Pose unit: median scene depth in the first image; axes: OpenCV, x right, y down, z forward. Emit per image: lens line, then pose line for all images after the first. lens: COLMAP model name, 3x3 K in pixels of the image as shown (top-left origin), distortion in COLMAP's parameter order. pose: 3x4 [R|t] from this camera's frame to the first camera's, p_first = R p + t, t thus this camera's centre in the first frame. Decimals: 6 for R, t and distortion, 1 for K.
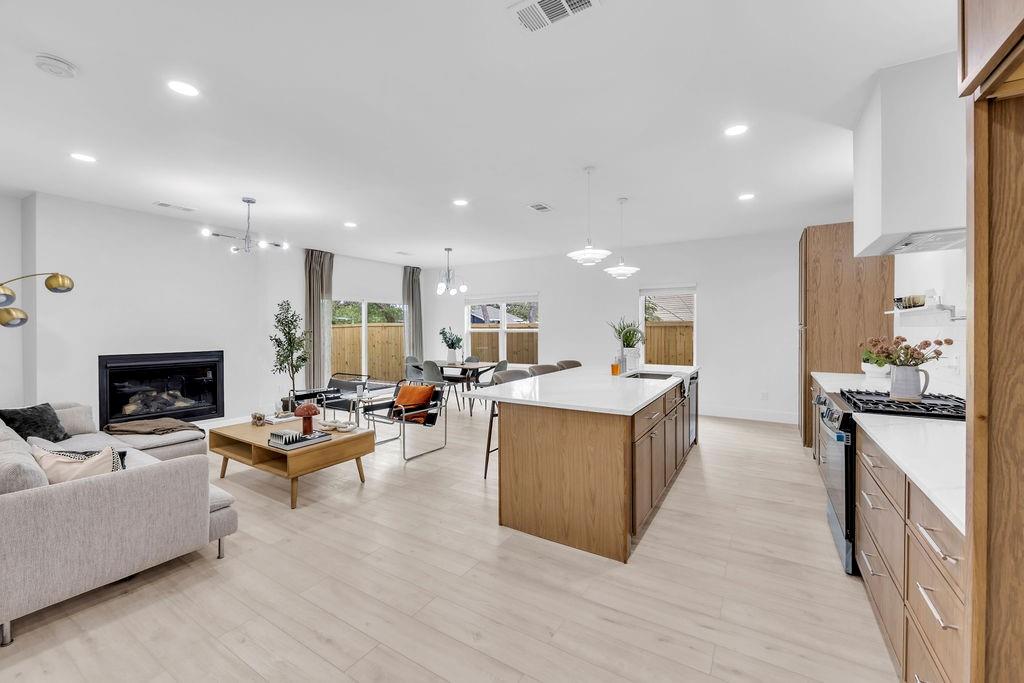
lens RADIAL K [[405.4, 0, 513.7], [0, 405.4, 332.9], [0, 0, 1]] dist [-0.001766, -0.000767]
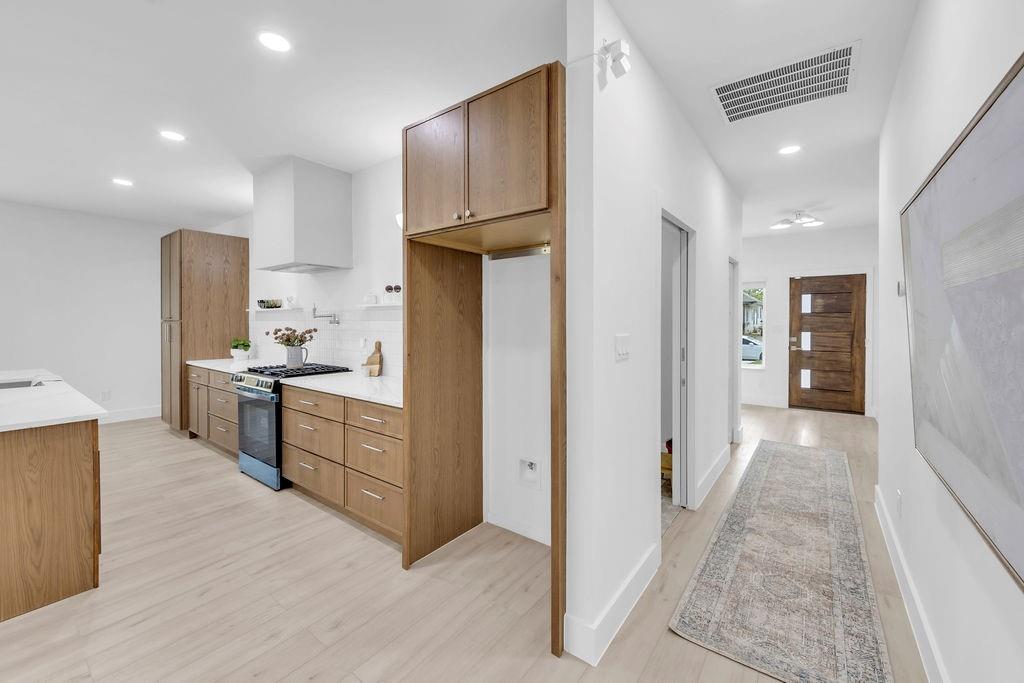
lens RADIAL K [[405.4, 0, 521.2], [0, 405.4, 324.5], [0, 0, 1]] dist [-0.001766, -0.000767]
pose [[0.080291, -0.003421, 0.996766, -0.275663], [0.005179, 0.999982, 0.003015, -0.001425], [-0.996758, 0.004921, 0.080308, 0.001406]]
